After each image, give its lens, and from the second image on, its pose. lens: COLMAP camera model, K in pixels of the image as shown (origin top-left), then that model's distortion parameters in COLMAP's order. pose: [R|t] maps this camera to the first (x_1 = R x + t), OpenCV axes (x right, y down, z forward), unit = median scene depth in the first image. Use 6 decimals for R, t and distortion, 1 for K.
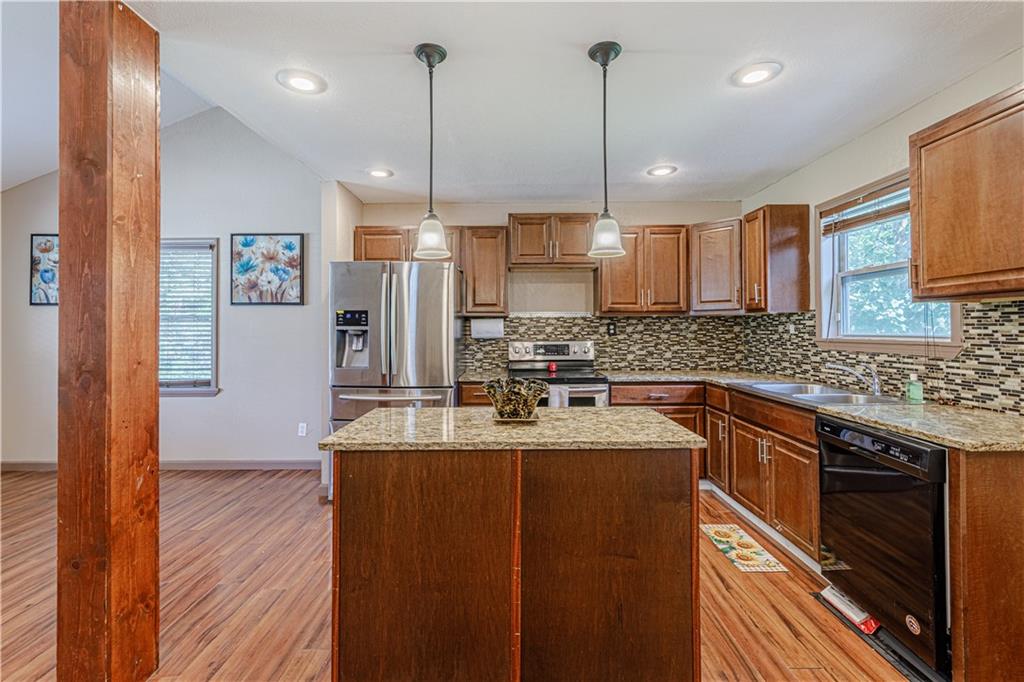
lens RADIAL K [[443.1, 0, 510.3], [0, 443.1, 326.2], [0, 0, 1]] dist [0.006507, -0.001886]
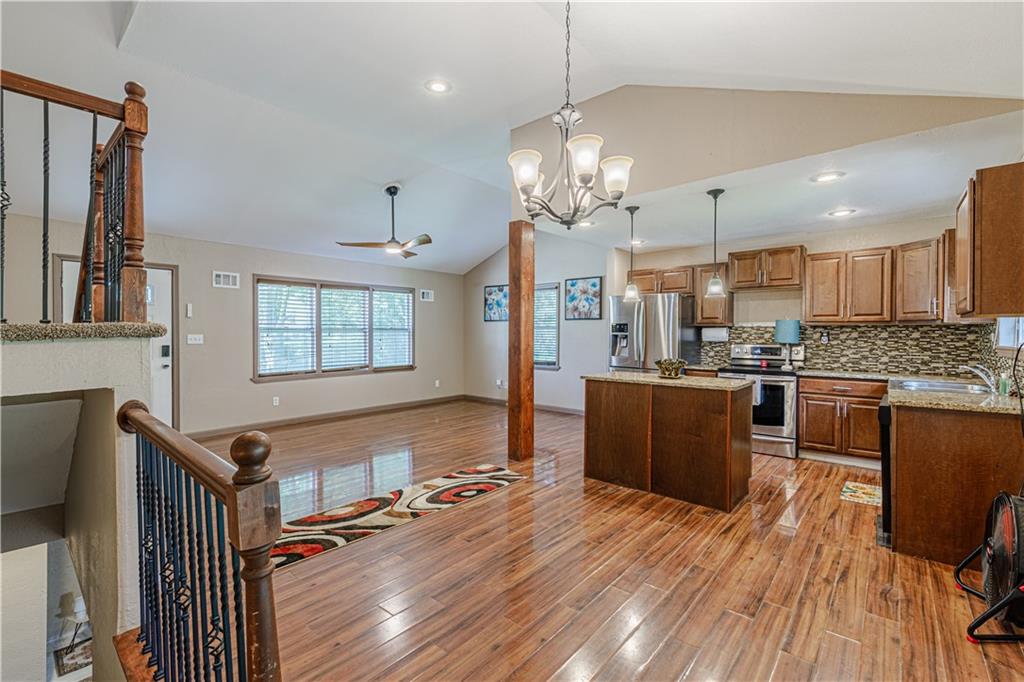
lens RADIAL K [[443.1, 0, 519.6], [0, 443.1, 339.1], [0, 0, 1]] dist [0.006507, -0.001886]
pose [[0.766633, 0.015718, -0.641893, 0.427988], [-0.004367, 0.999805, 0.019266, -0.005366], [0.642070, -0.011967, 0.766552, -0.550869]]
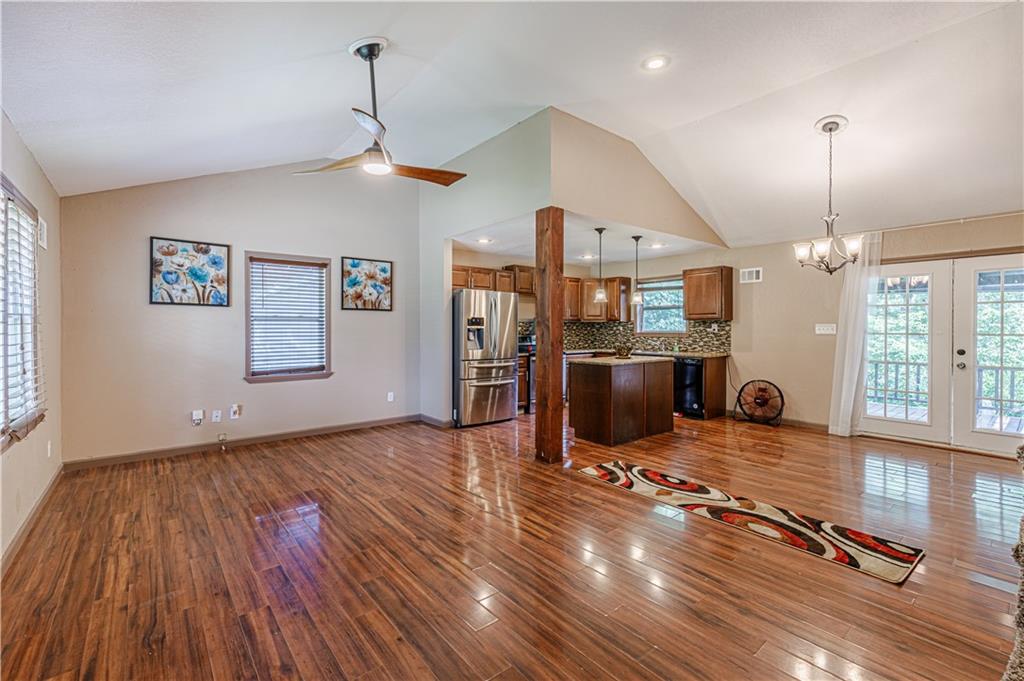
lens RADIAL K [[443.1, 0, 504.0], [0, 443.1, 329.7], [0, 0, 1]] dist [0.006507, -0.001886]
pose [[0.776698, 0.002503, 0.629868, -1.276921], [-0.005832, 0.999978, 0.003218, 0.007592], [-0.629846, -0.006173, 0.776695, -0.417941]]
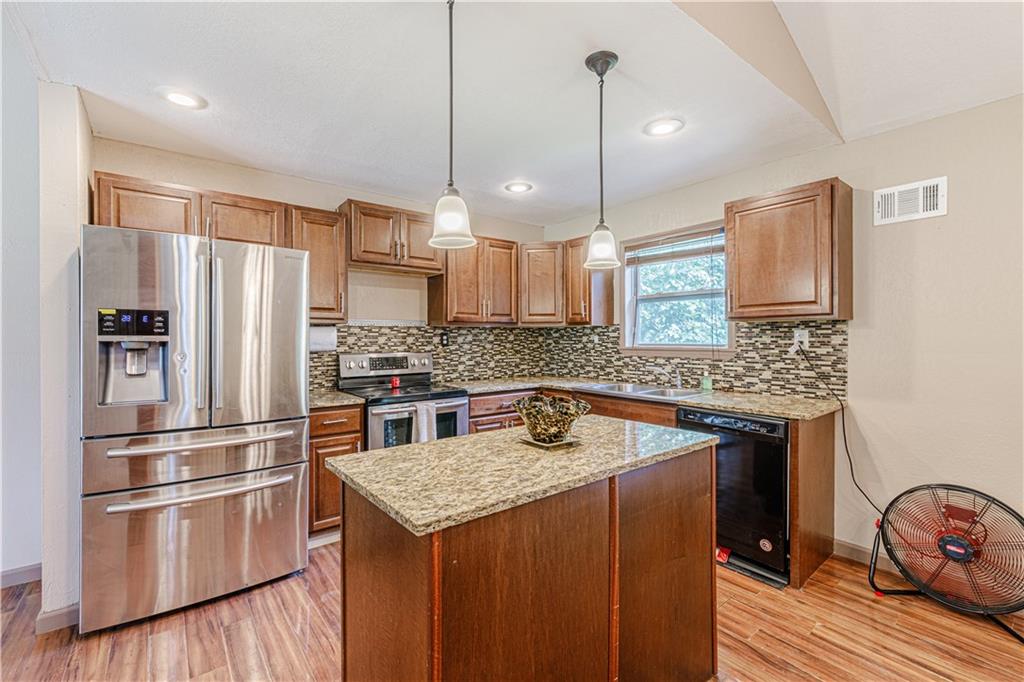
lens RADIAL K [[443.1, 0, 506.9], [0, 443.1, 341.2], [0, 0, 1]] dist [0.006507, -0.001886]
pose [[0.788067, -0.002932, 0.615582, -0.299142], [-0.004343, 0.999937, 0.010323, -0.000625], [-0.615574, -0.010809, 0.788005, 0.181417]]
